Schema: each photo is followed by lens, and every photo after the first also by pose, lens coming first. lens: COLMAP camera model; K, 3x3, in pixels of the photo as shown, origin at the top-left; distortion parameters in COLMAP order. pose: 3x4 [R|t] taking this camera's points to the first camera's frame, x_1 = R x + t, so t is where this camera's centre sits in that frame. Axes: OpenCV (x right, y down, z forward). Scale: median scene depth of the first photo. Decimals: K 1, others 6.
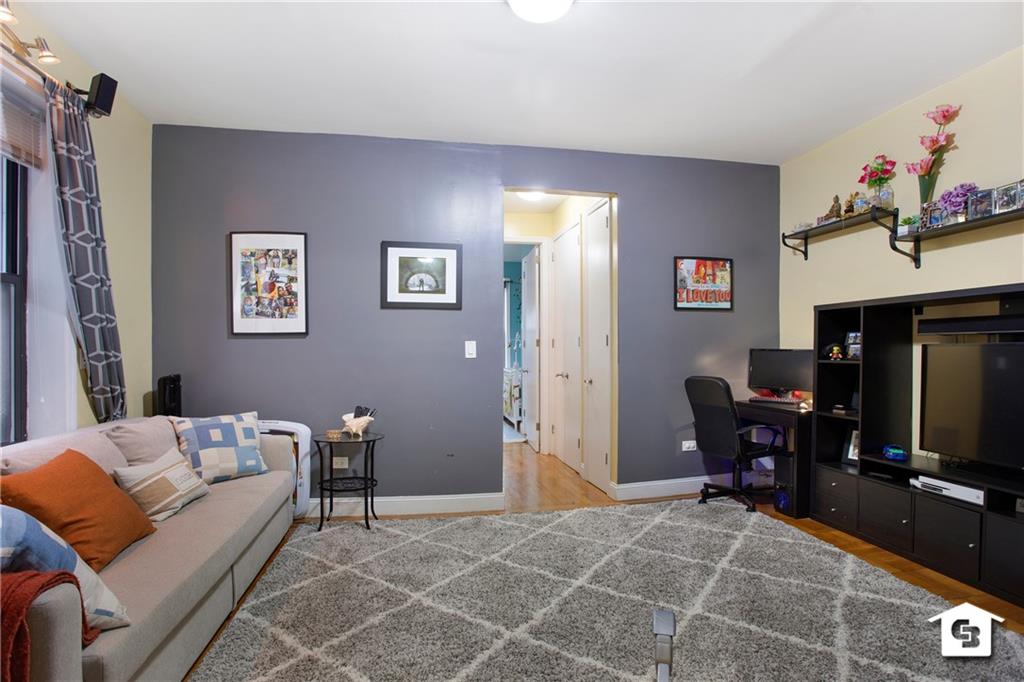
lens RADIAL K [[497.6, 0, 480.9], [0, 497.6, 352.7], [0, 0, 1]] dist [-0.055163, 0.016756]
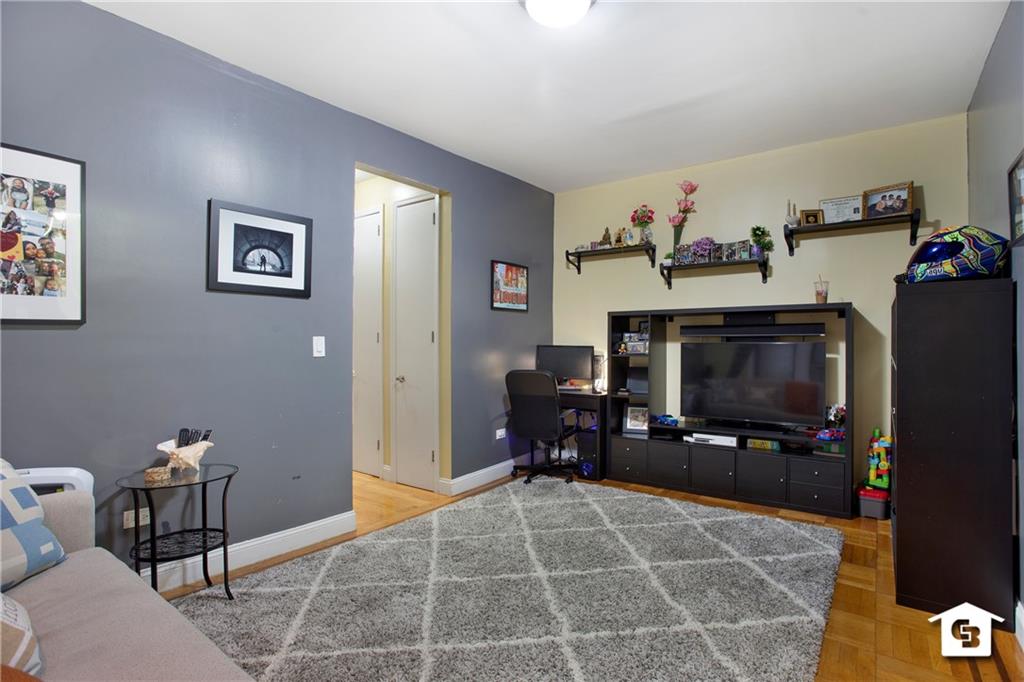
lens RADIAL K [[497.6, 0, 541.9], [0, 497.6, 341.2], [0, 0, 1]] dist [-0.055163, 0.016756]
pose [[0.736184, 0.004985, 0.676763, -0.340168], [0.002316, 0.999948, -0.009885, -0.007338], [-0.676777, 0.008845, 0.736135, 0.159807]]
